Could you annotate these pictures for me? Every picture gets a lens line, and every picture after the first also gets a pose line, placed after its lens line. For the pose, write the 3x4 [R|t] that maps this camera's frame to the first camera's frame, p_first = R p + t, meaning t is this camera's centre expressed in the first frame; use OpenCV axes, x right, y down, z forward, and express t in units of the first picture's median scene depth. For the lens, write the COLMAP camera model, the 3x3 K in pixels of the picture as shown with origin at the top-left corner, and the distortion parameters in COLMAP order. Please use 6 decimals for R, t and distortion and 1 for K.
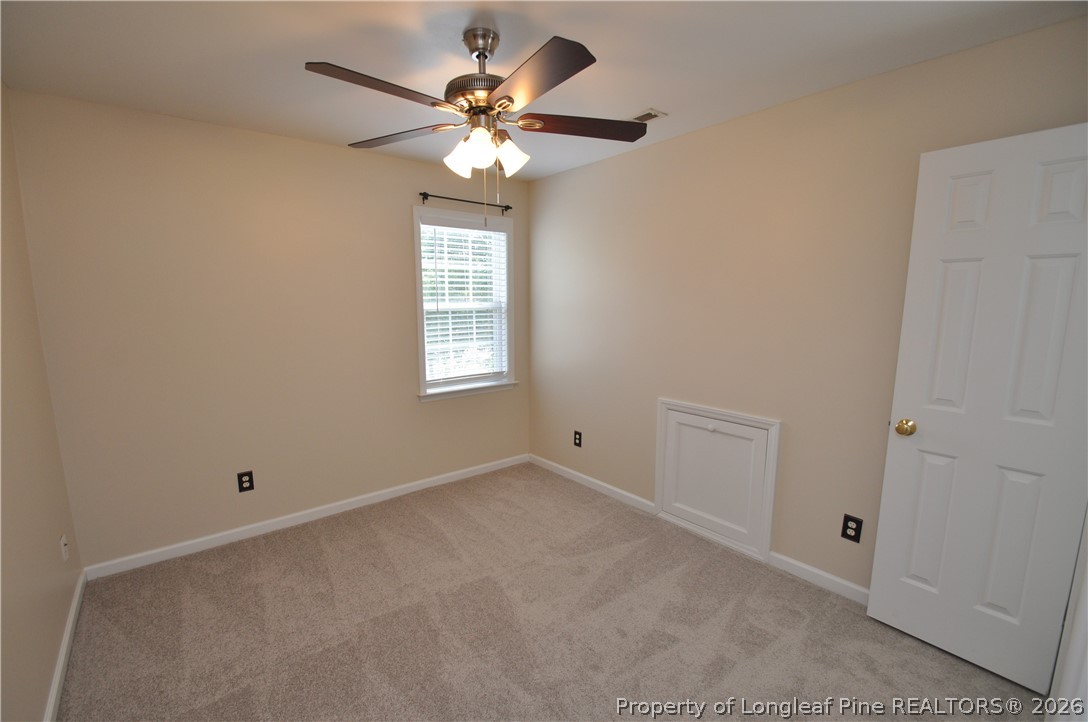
lens RADIAL K [[476.6, 0, 533.8], [0, 476.6, 371.9], [0, 0, 1]] dist [0.009083, -0.014649]
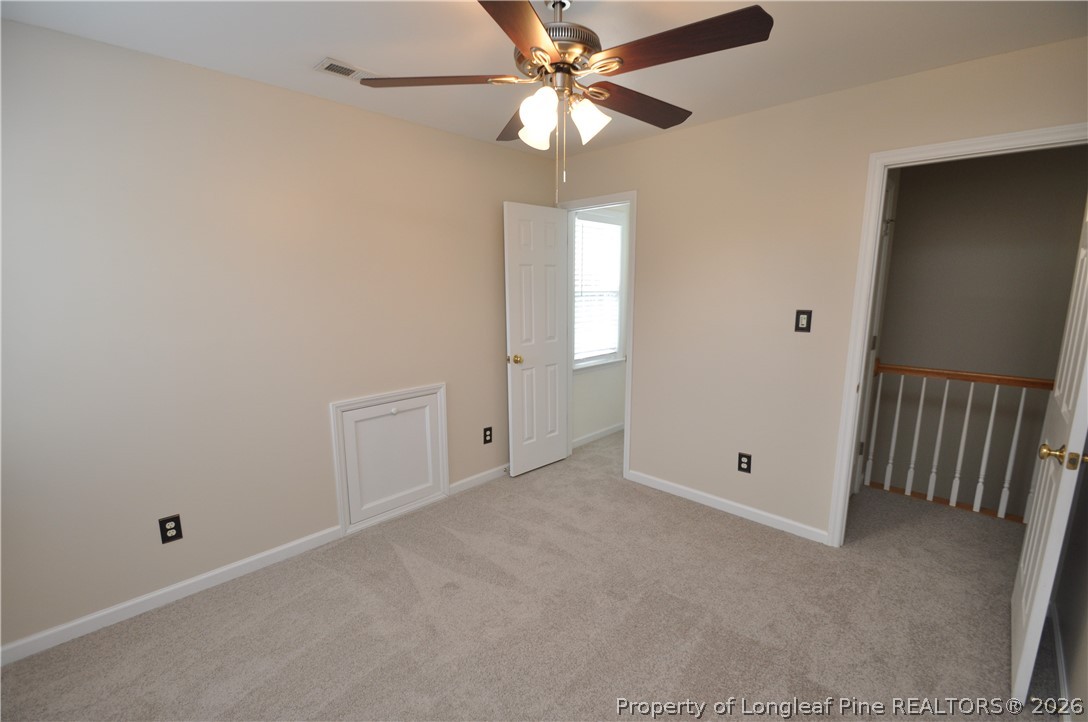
lens RADIAL K [[476.6, 0, 533.8], [0, 476.6, 371.9], [0, 0, 1]] dist [0.009083, -0.014649]
pose [[-0.117001, -0.179754, 0.976729, -0.710151], [0.158806, 0.967442, 0.197068, -0.130334], [-0.980353, 0.178167, -0.084645, 0.823041]]
